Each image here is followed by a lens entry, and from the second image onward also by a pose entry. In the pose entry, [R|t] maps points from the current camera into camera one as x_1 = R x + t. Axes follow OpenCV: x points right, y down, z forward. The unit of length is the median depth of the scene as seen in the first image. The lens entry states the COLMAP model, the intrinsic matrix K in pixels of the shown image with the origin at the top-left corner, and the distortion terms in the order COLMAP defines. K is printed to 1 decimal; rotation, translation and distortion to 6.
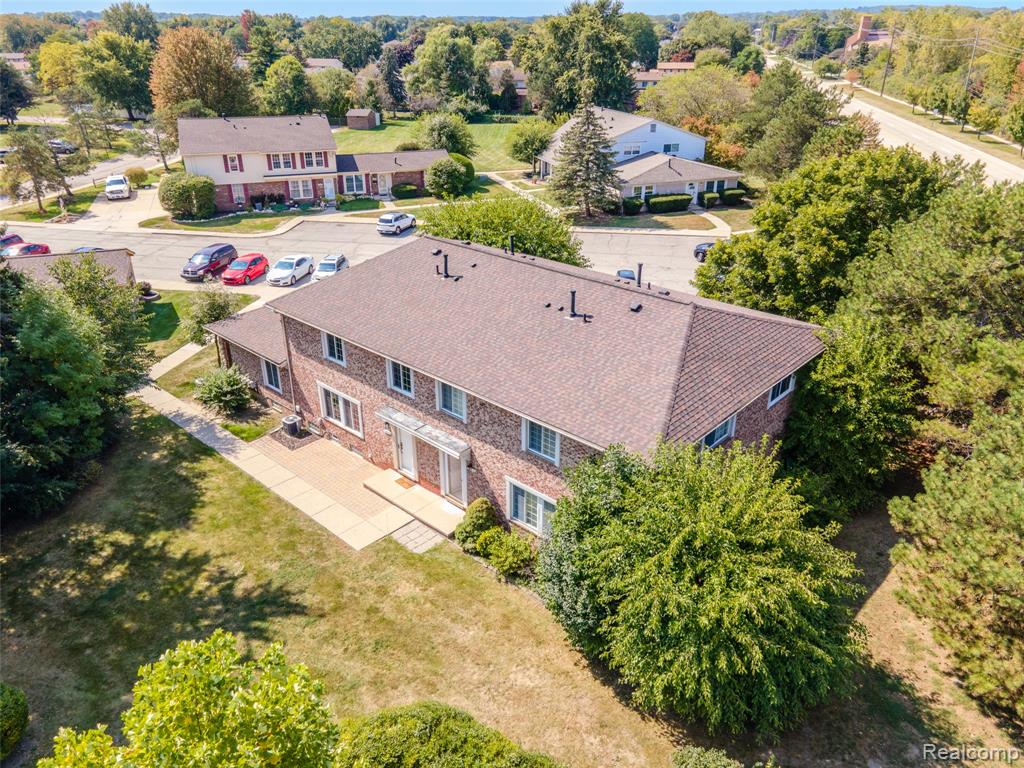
lens RADIAL K [[747.6, 0, 512.0], [0, 747.6, 384.0], [0, 0, 1]] dist [0.009306, 0.060771]
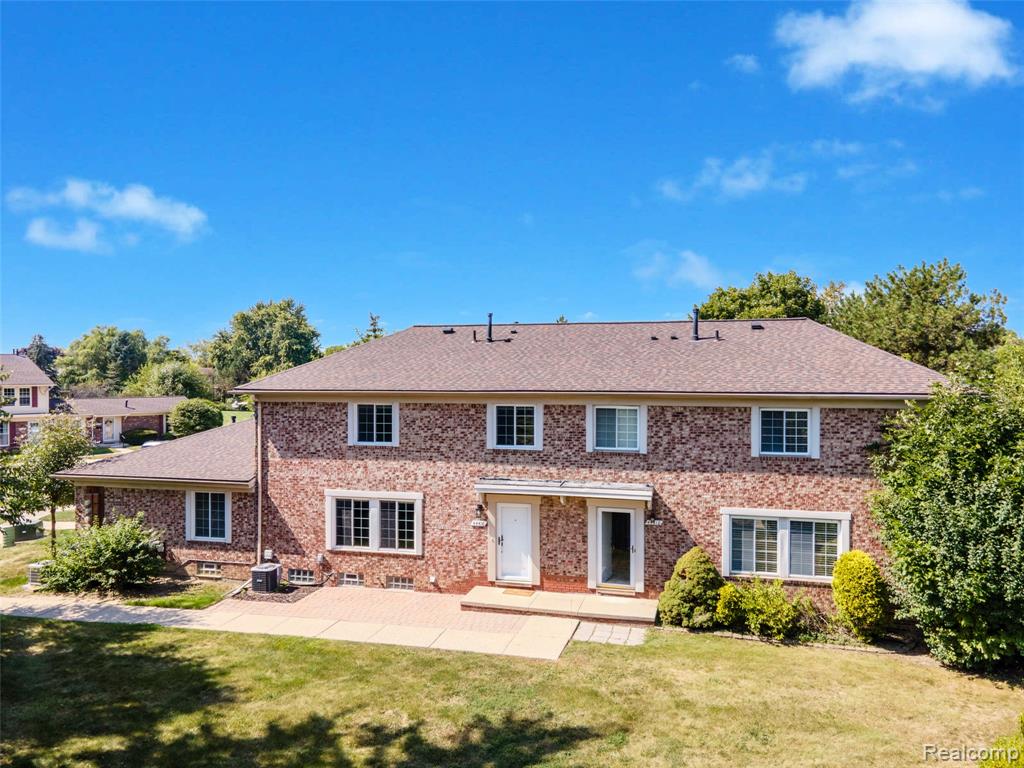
lens RADIAL K [[747.6, 0, 512.0], [0, 747.6, 384.0], [0, 0, 1]] dist [0.009306, 0.060771]
pose [[0.882210, -0.007564, 0.470795, -0.396376], [0.203688, 0.907605, -0.367103, 0.176847], [-0.424519, 0.419757, 0.802239, 0.318998]]
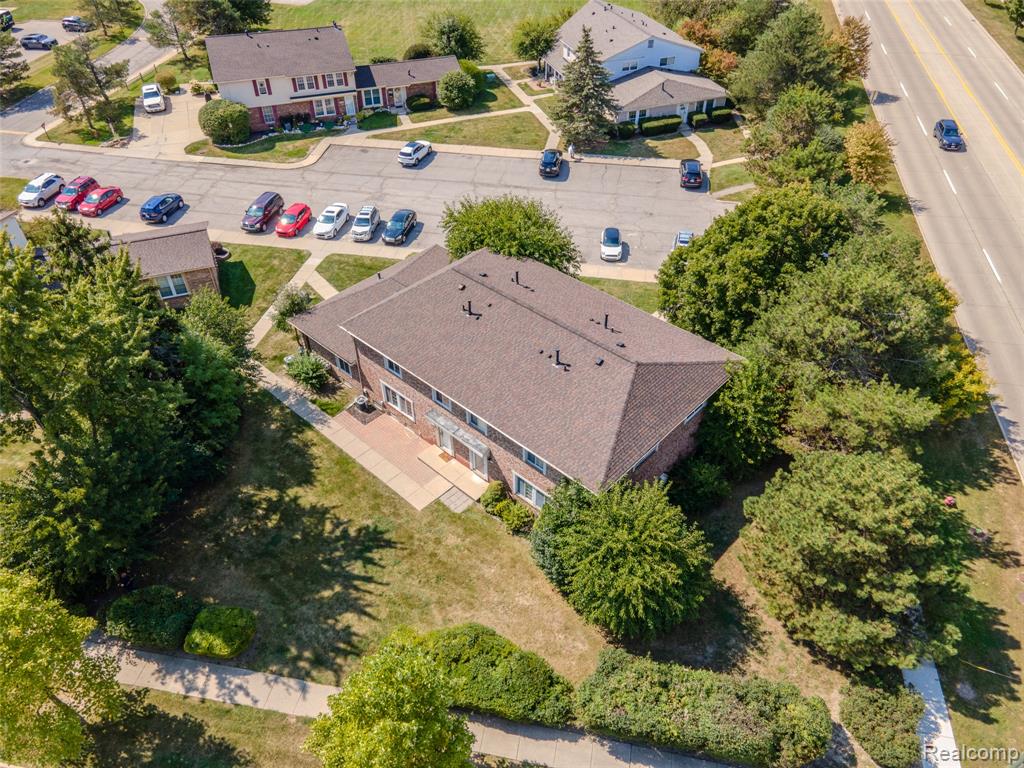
lens RADIAL K [[747.6, 0, 512.0], [0, 747.6, 384.0], [0, 0, 1]] dist [0.009306, 0.060771]
pose [[0.999956, 0.000003, -0.009328, 0.003521], [0.002394, 0.966432, 0.256912, -0.332644], [0.009016, -0.256923, 0.966390, -0.344391]]
